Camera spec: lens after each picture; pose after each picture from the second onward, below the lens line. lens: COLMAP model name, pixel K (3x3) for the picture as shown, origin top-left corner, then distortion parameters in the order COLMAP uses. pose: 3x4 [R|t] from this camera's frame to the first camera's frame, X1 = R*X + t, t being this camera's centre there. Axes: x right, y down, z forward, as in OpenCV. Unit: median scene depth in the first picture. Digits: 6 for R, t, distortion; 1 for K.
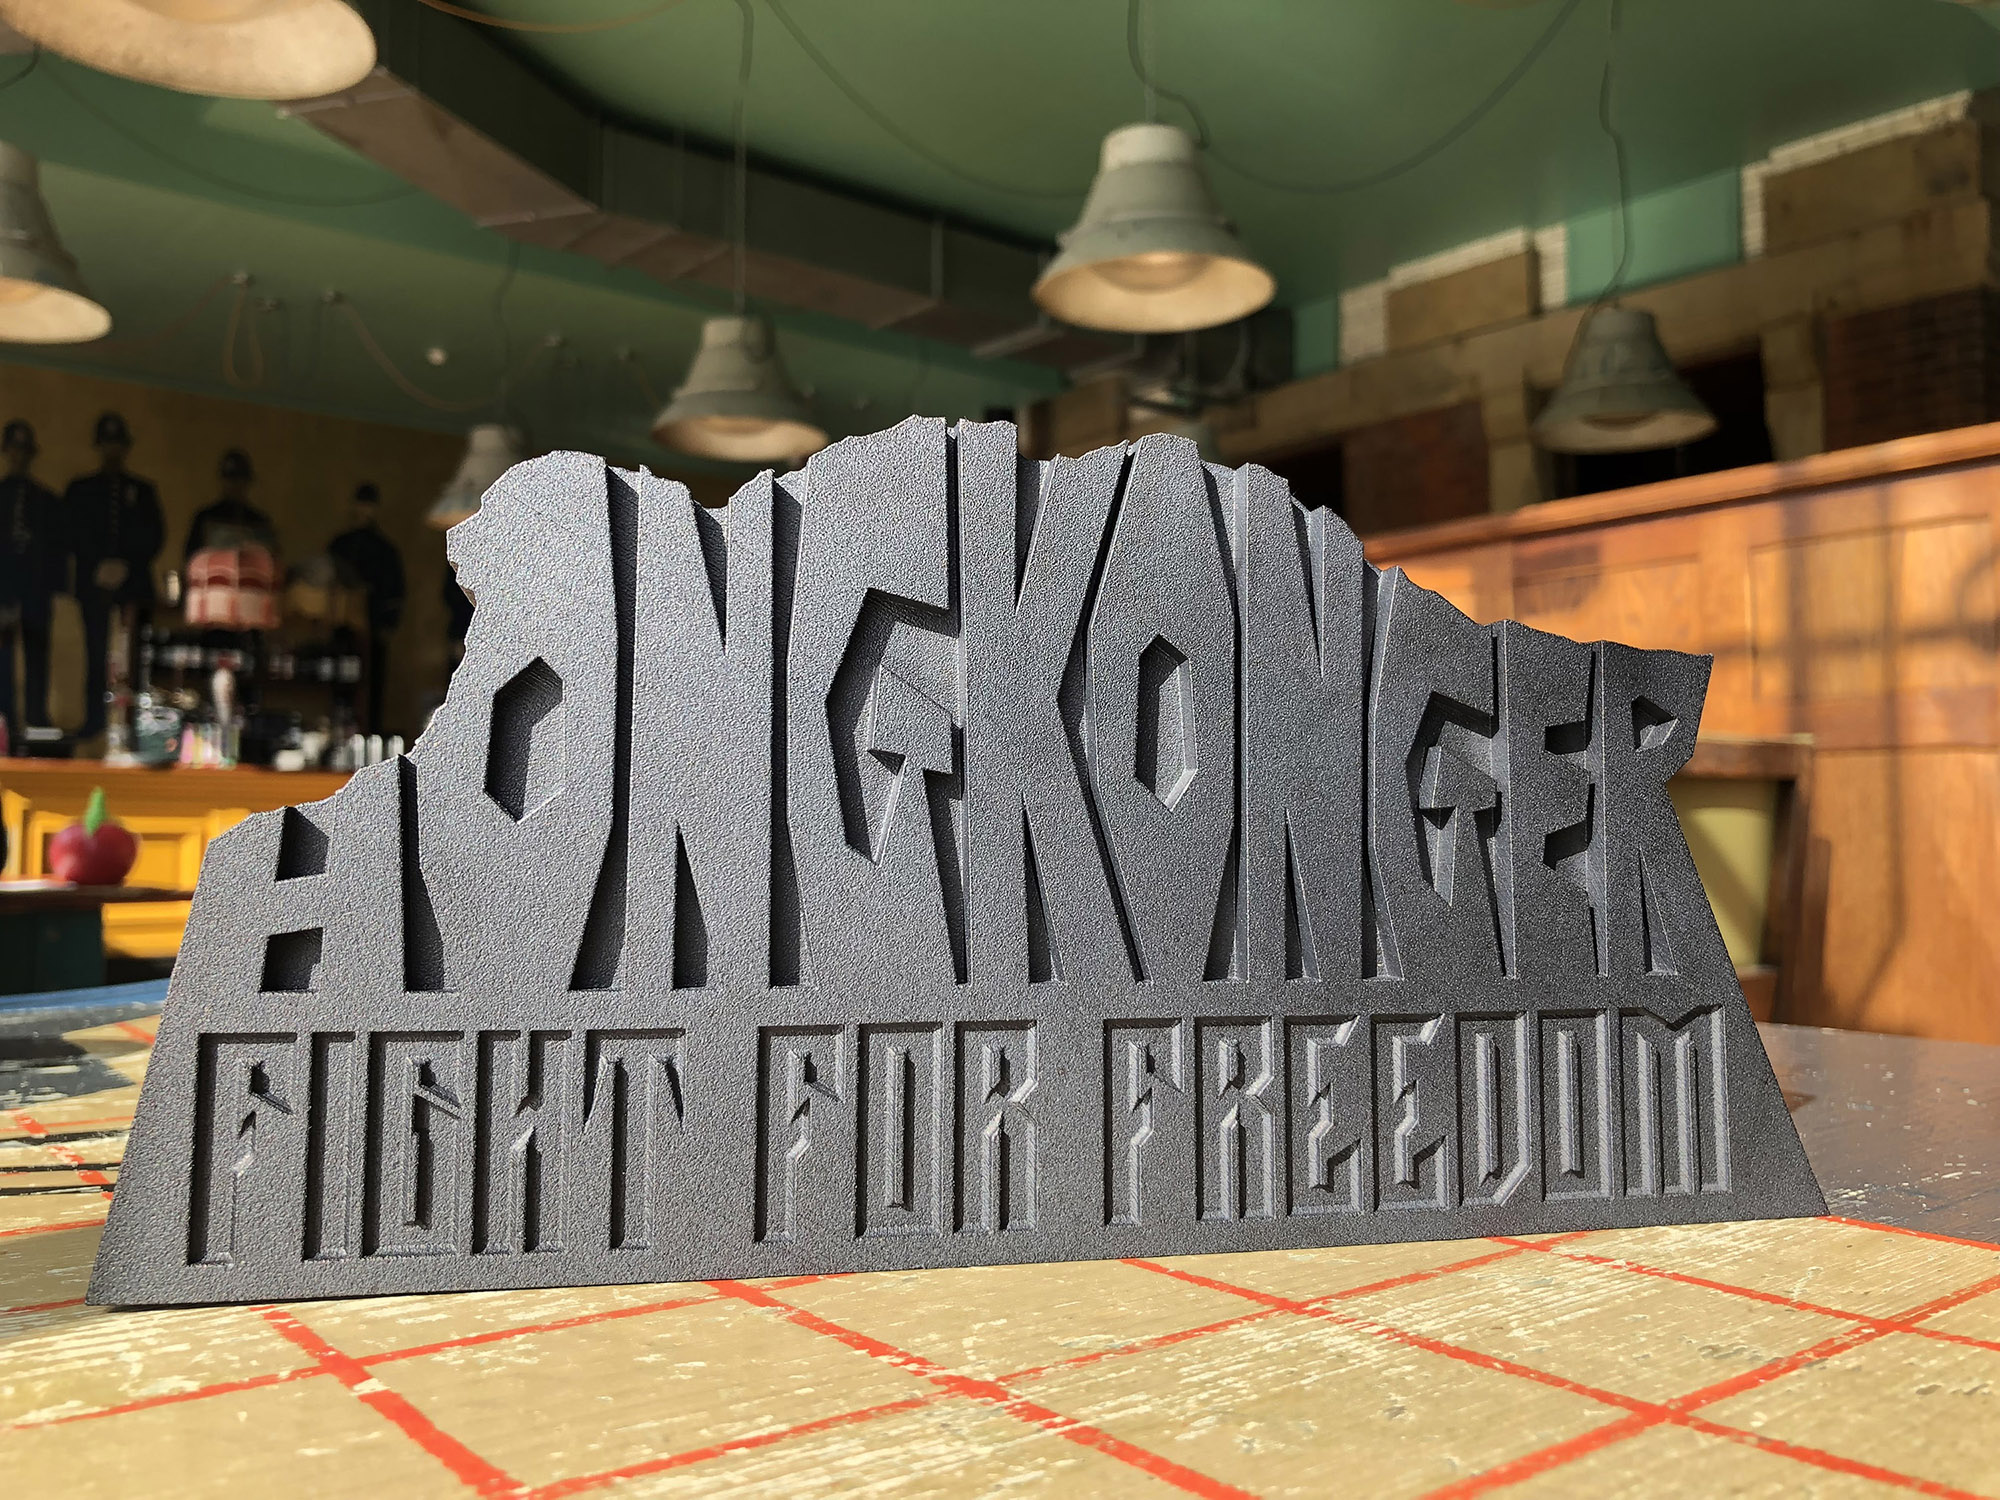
lens RADIAL K [[1672.7, 0, 1002.3], [0, 1672.7, 682.0], [0, 0, 1]] dist [0.049908, -0.184458]
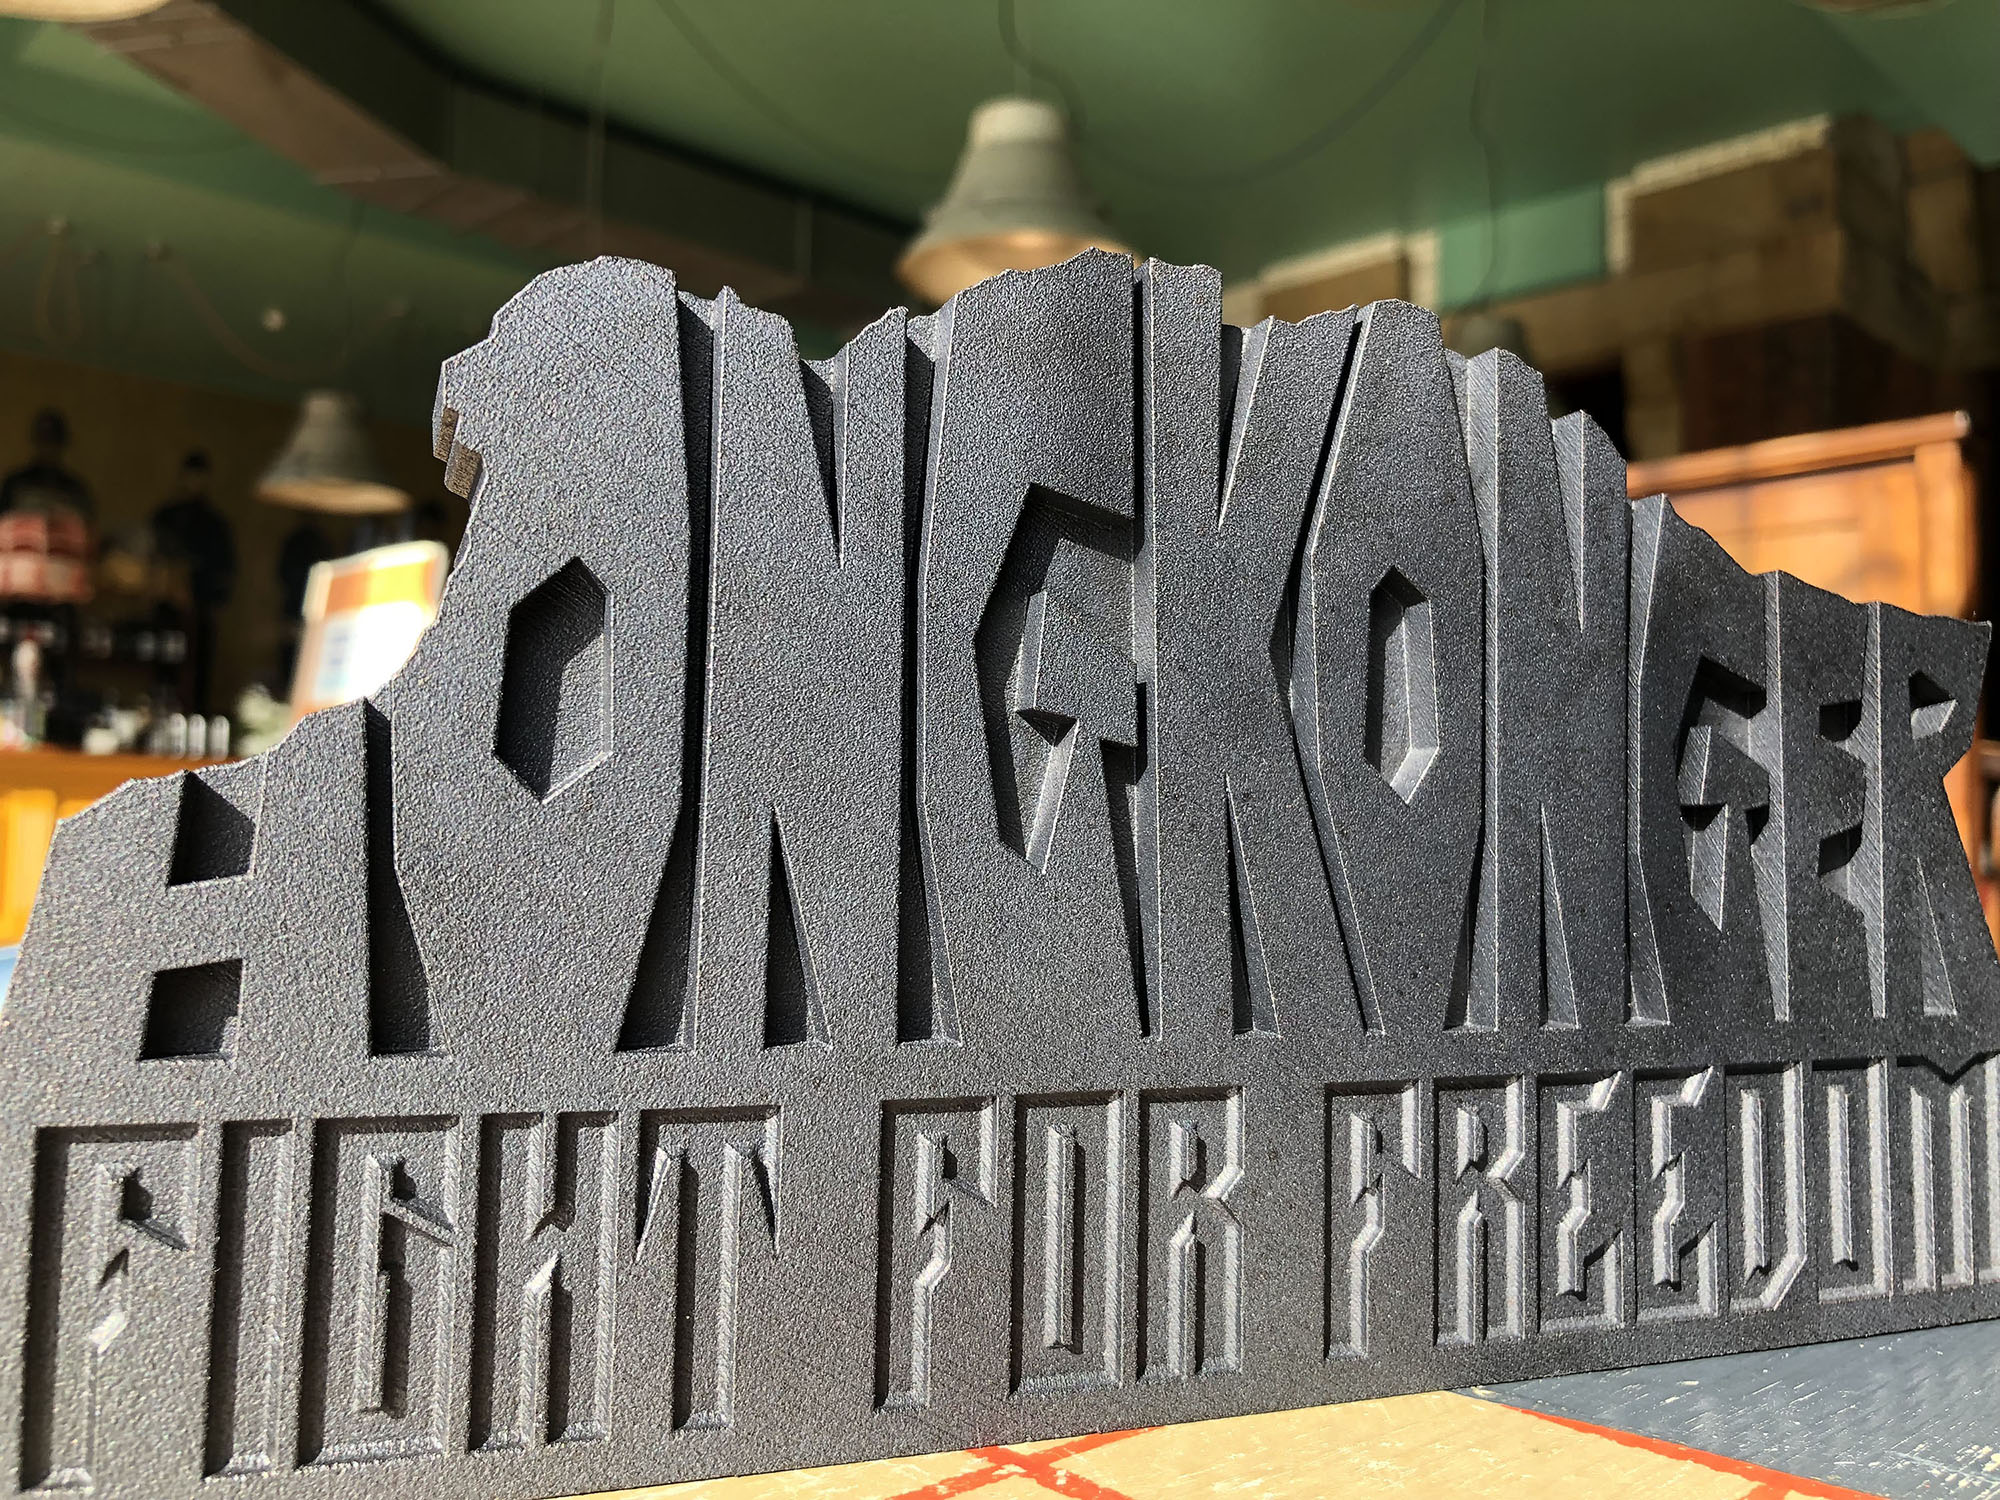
lens RADIAL K [[1608.4, 0, 999.2], [0, 1608.4, 704.8], [0, 0, 1]] dist [-0.007465, -0.013231]
pose [[0.993105, 0.025168, 0.114498, -0.174083], [-0.027119, 0.999512, 0.015509, 0.028676], [-0.114052, -0.018507, 0.993302, 0.327239]]
